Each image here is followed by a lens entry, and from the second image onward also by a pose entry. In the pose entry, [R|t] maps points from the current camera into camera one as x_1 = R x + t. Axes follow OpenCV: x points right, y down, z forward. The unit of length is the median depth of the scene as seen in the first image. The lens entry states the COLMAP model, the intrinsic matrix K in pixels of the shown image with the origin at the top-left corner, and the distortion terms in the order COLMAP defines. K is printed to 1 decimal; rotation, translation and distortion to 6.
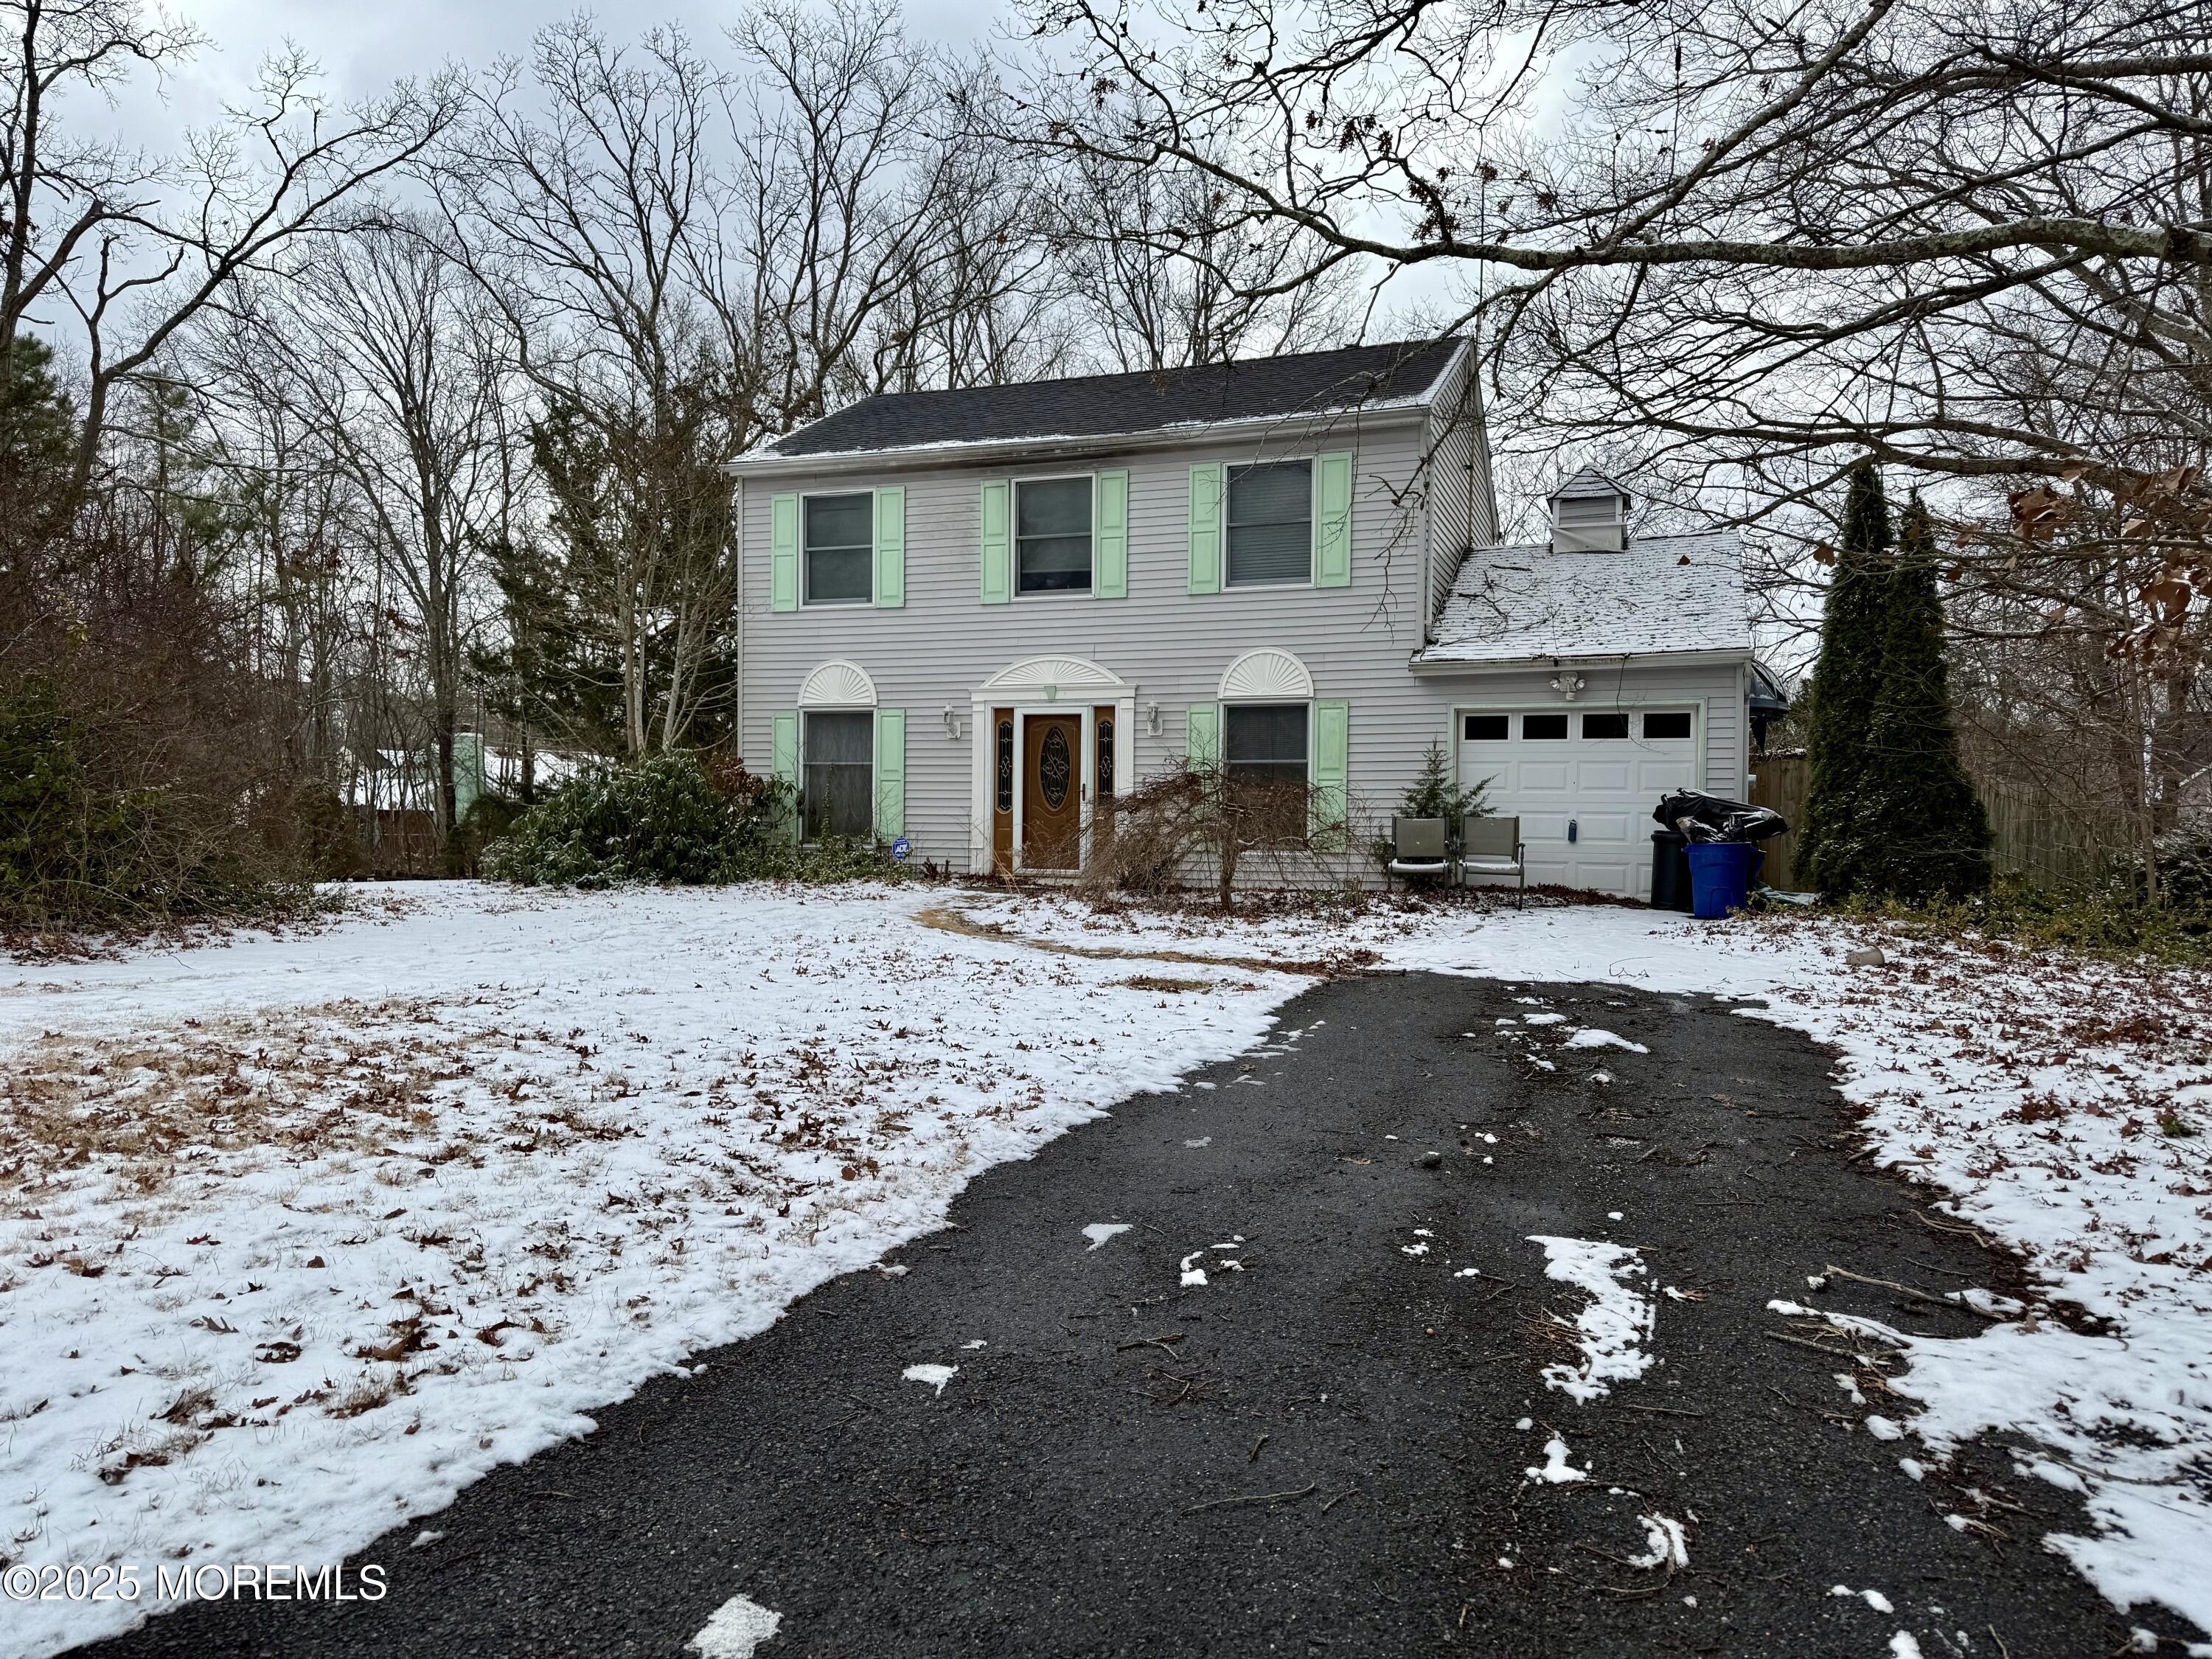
lens RADIAL K [[1548.4, 0, 1062.8], [0, 1548.4, 855.6], [0, 0, 1]] dist [0.020868, -0.028803]
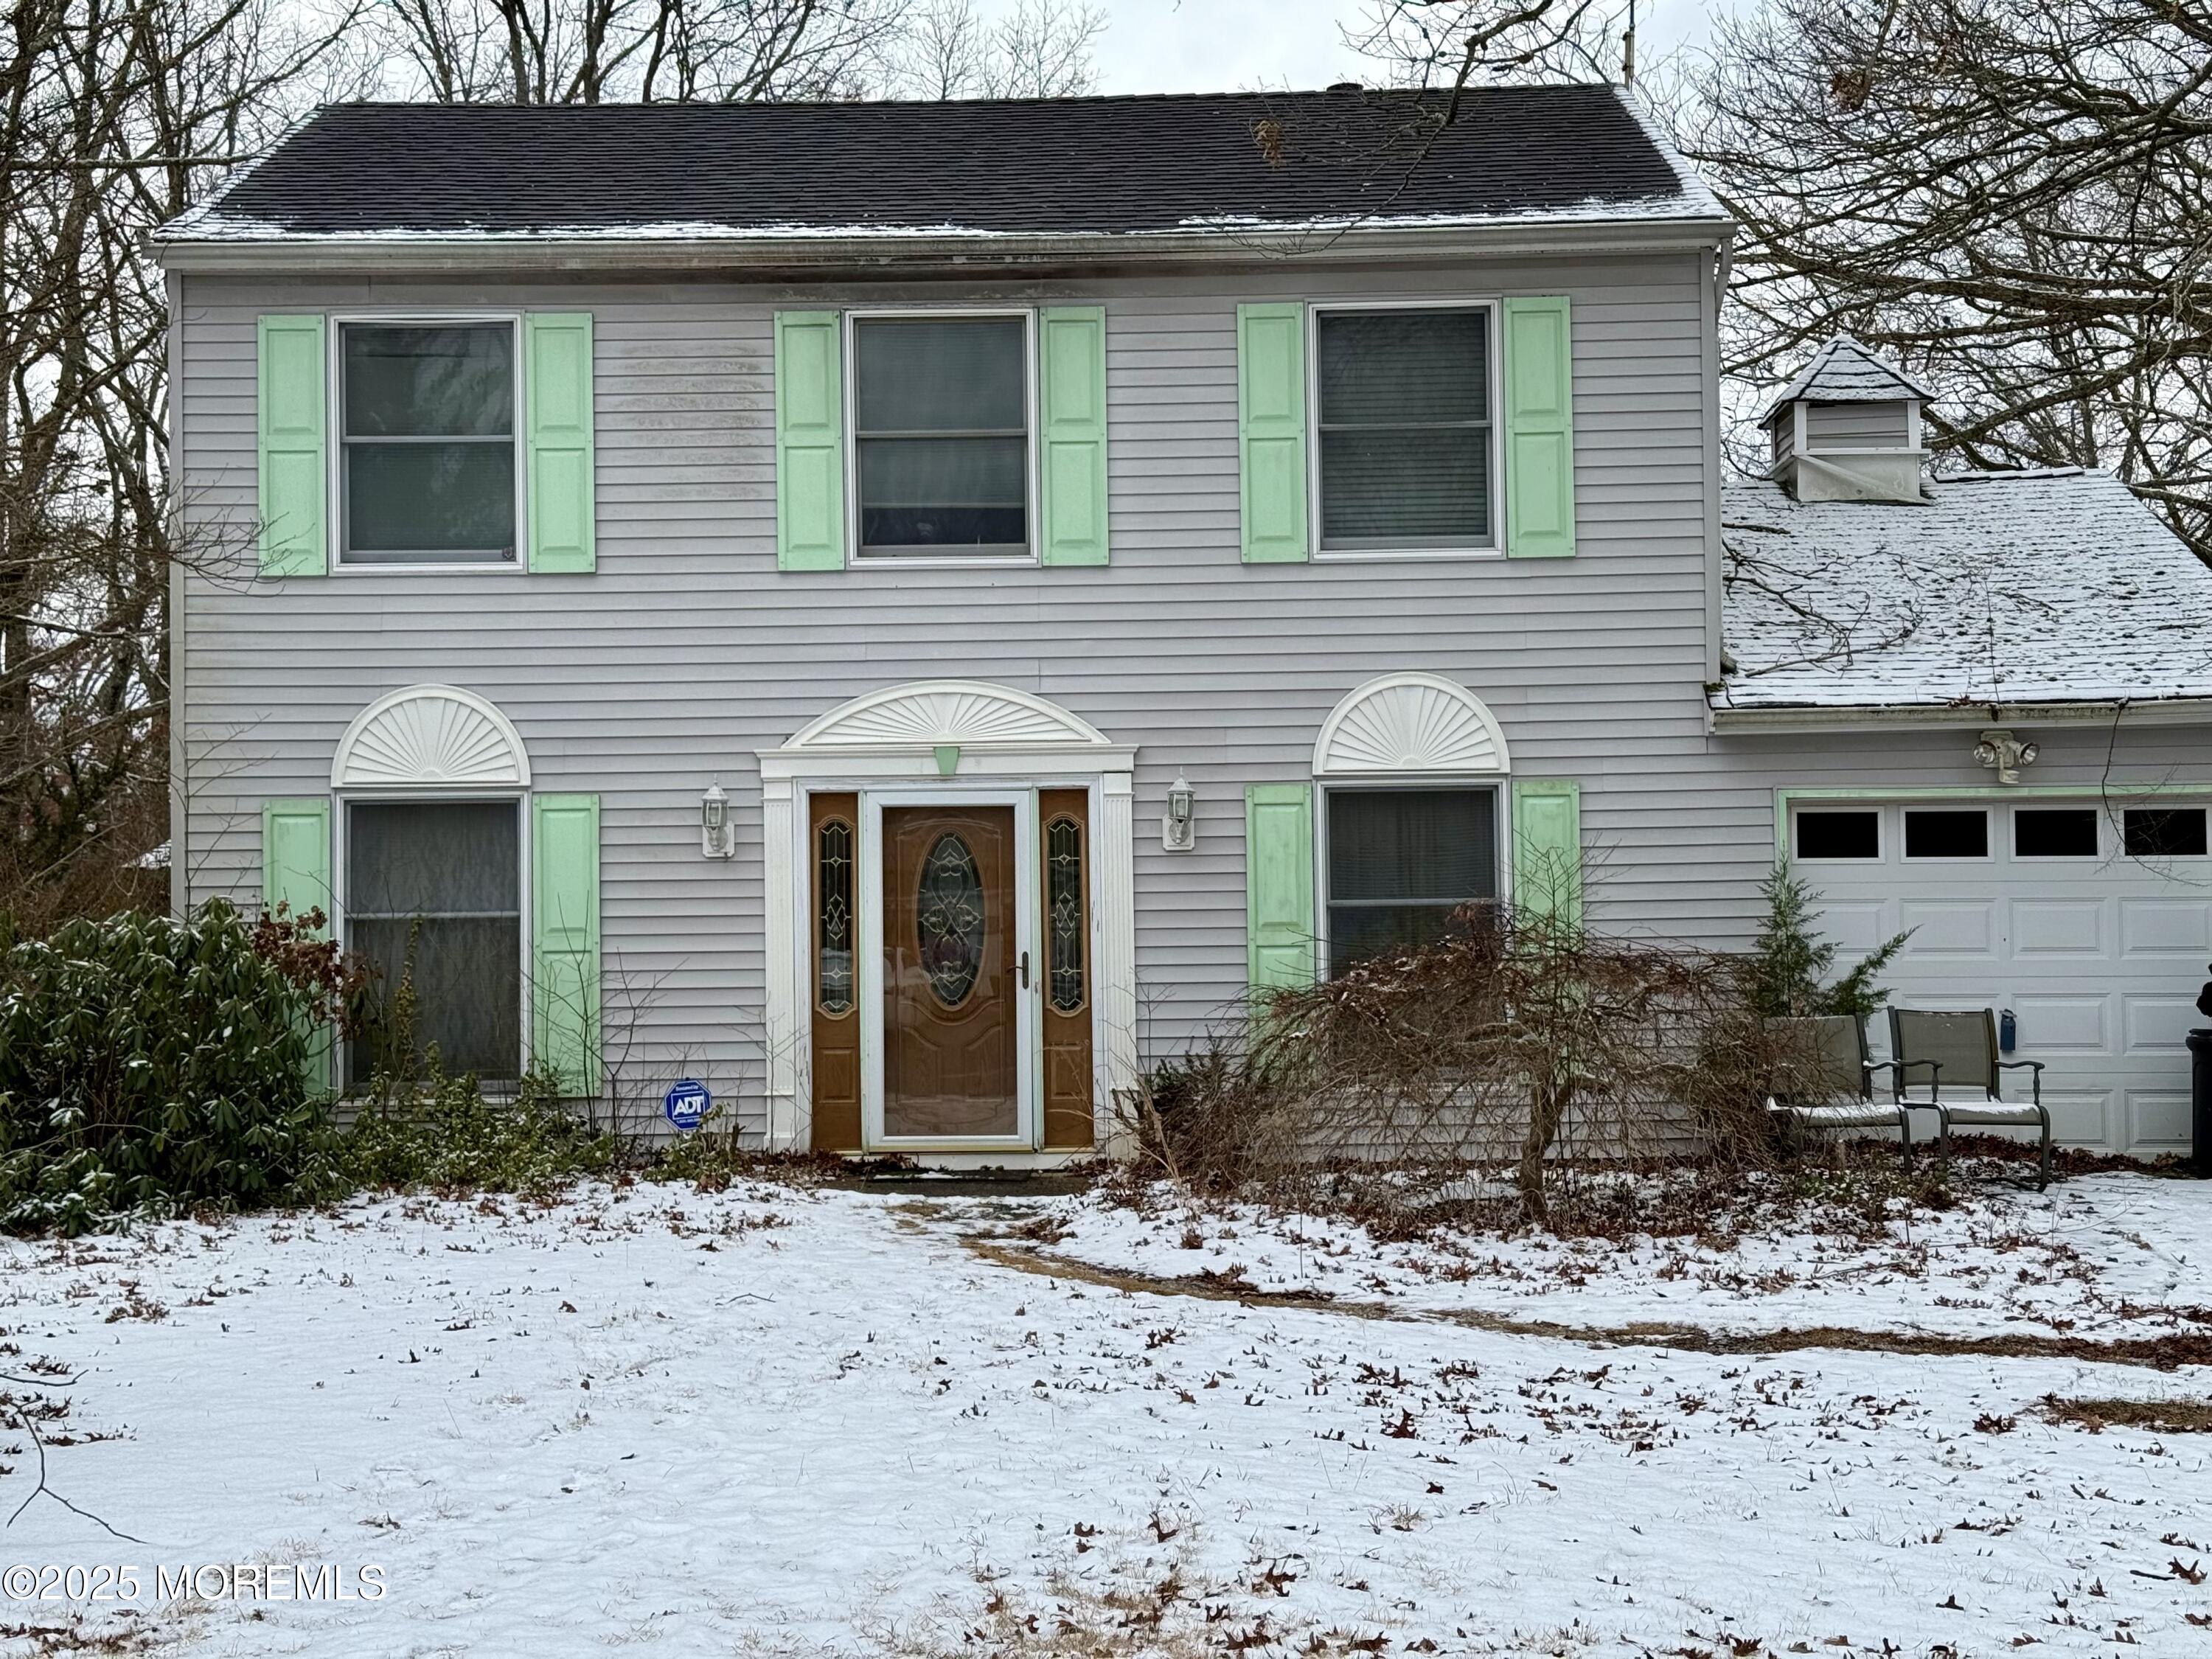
lens RADIAL K [[3096.5, 0, 1094.0], [0, 3096.5, 817.3], [0, 0, 1]] dist [0.104361, 0.000000]
pose [[0.943047, -0.003354, 0.332643, -0.284453], [0.028029, 0.997194, -0.069409, -0.020939], [-0.331477, 0.074780, 0.940495, 0.092253]]
